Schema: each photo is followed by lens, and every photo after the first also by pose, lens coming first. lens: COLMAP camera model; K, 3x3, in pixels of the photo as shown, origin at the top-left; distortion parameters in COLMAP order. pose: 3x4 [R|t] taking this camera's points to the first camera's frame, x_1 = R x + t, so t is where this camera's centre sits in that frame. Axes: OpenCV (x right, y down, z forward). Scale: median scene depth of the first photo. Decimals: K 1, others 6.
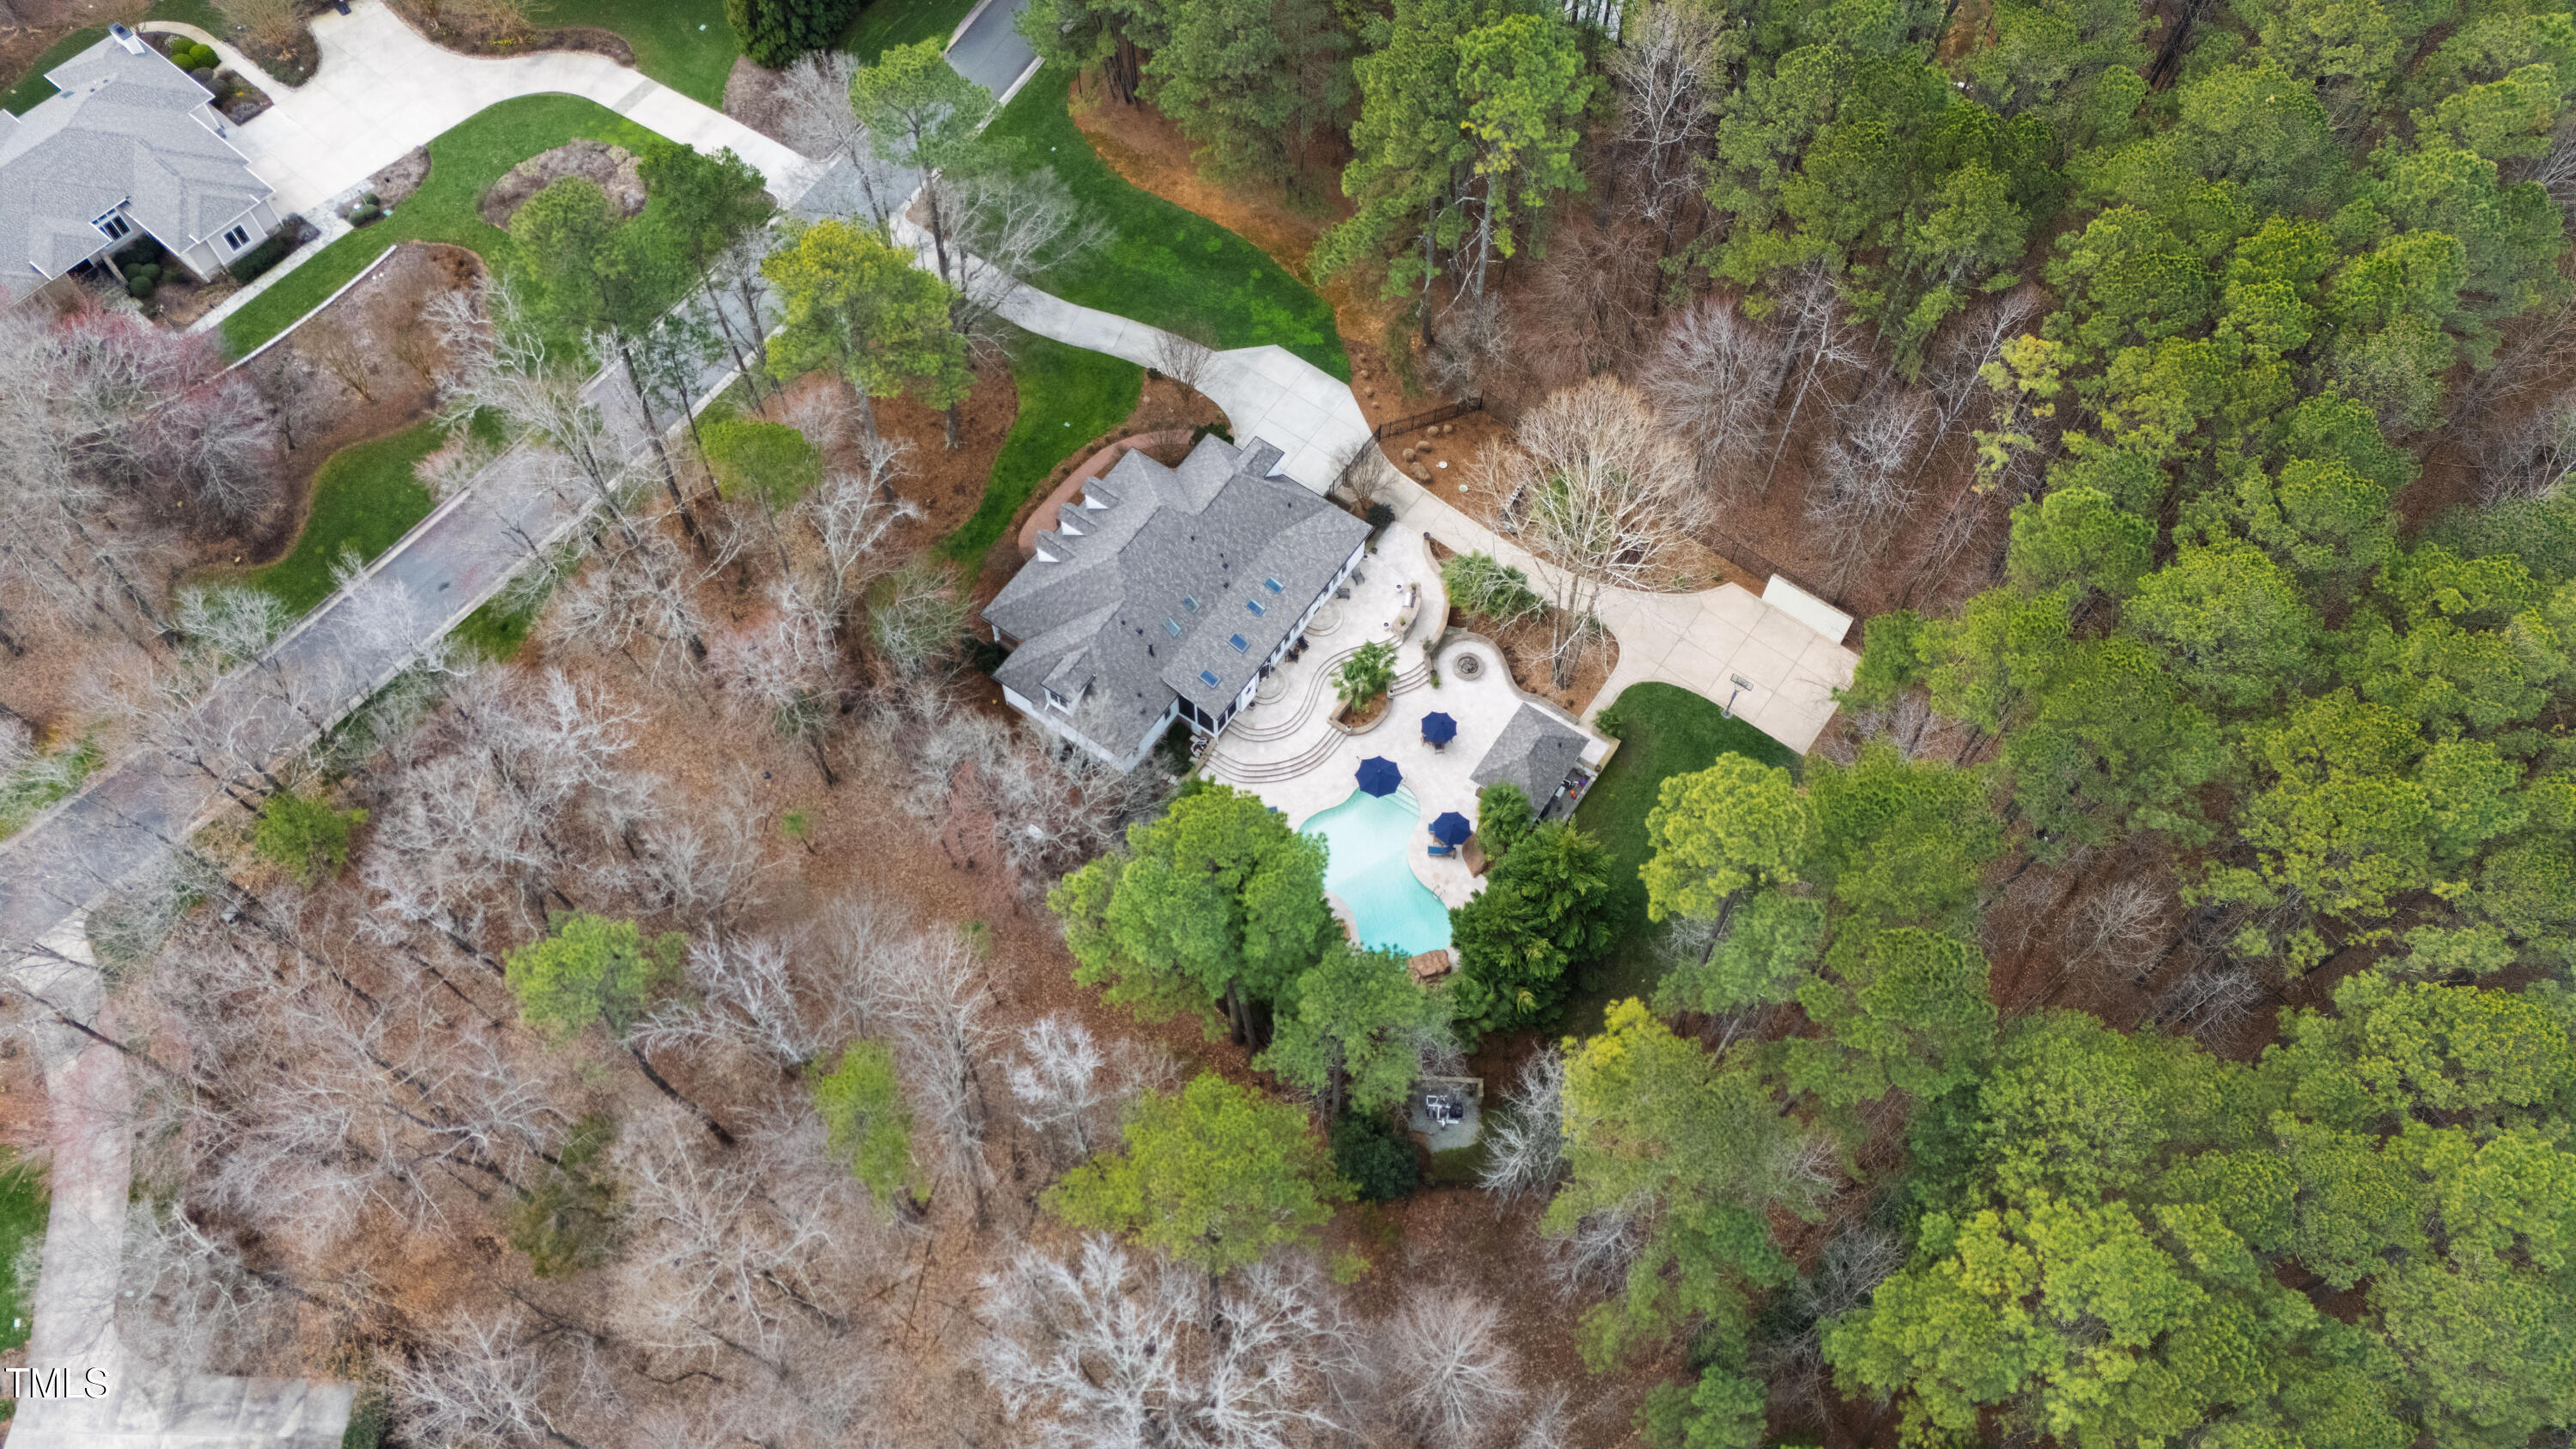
lens RADIAL K [[1899.0, 0, 1288.0], [0, 1899.0, 724.5], [0, 0, 1]] dist [0.042621, -0.004160]
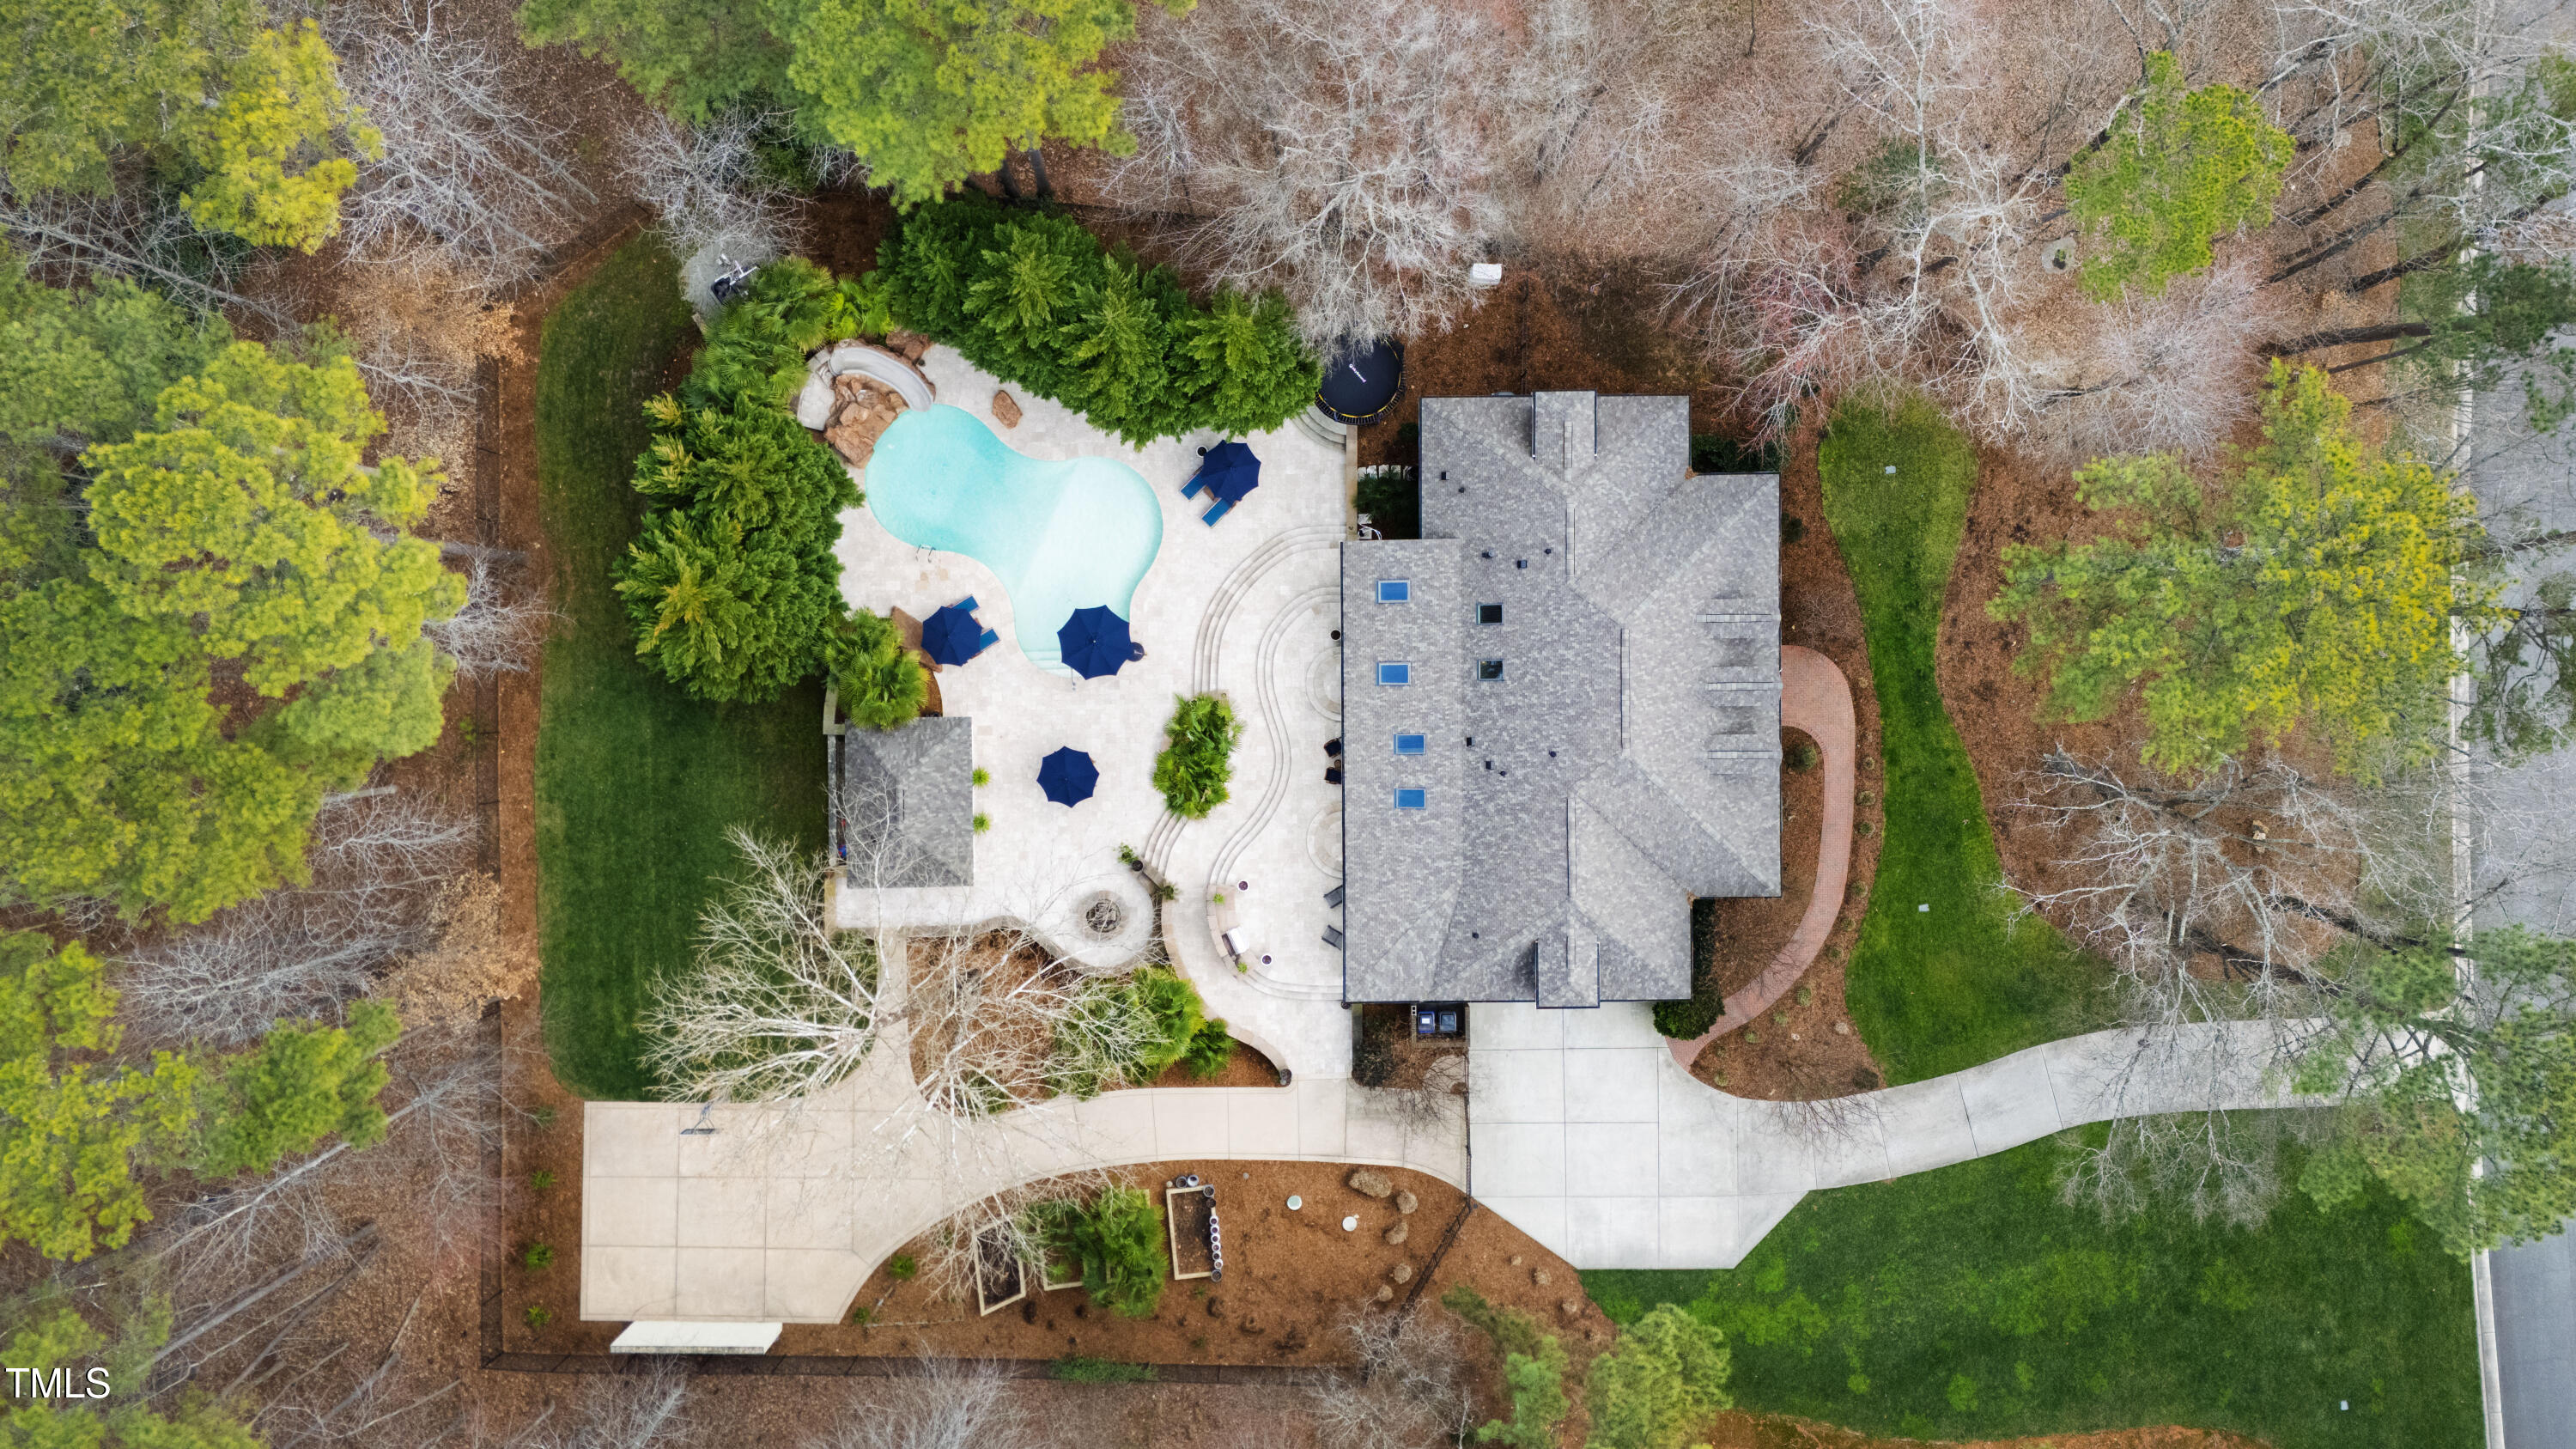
lens RADIAL K [[1899.0, 0, 1288.0], [0, 1899.0, 724.5], [0, 0, 1]] dist [0.042621, -0.004160]
pose [[-0.817996, 0.574499, -0.028877, 0.027398], [-0.524897, -0.724952, 0.446014, -0.286149], [0.235300, 0.379995, 0.894560, 0.432174]]
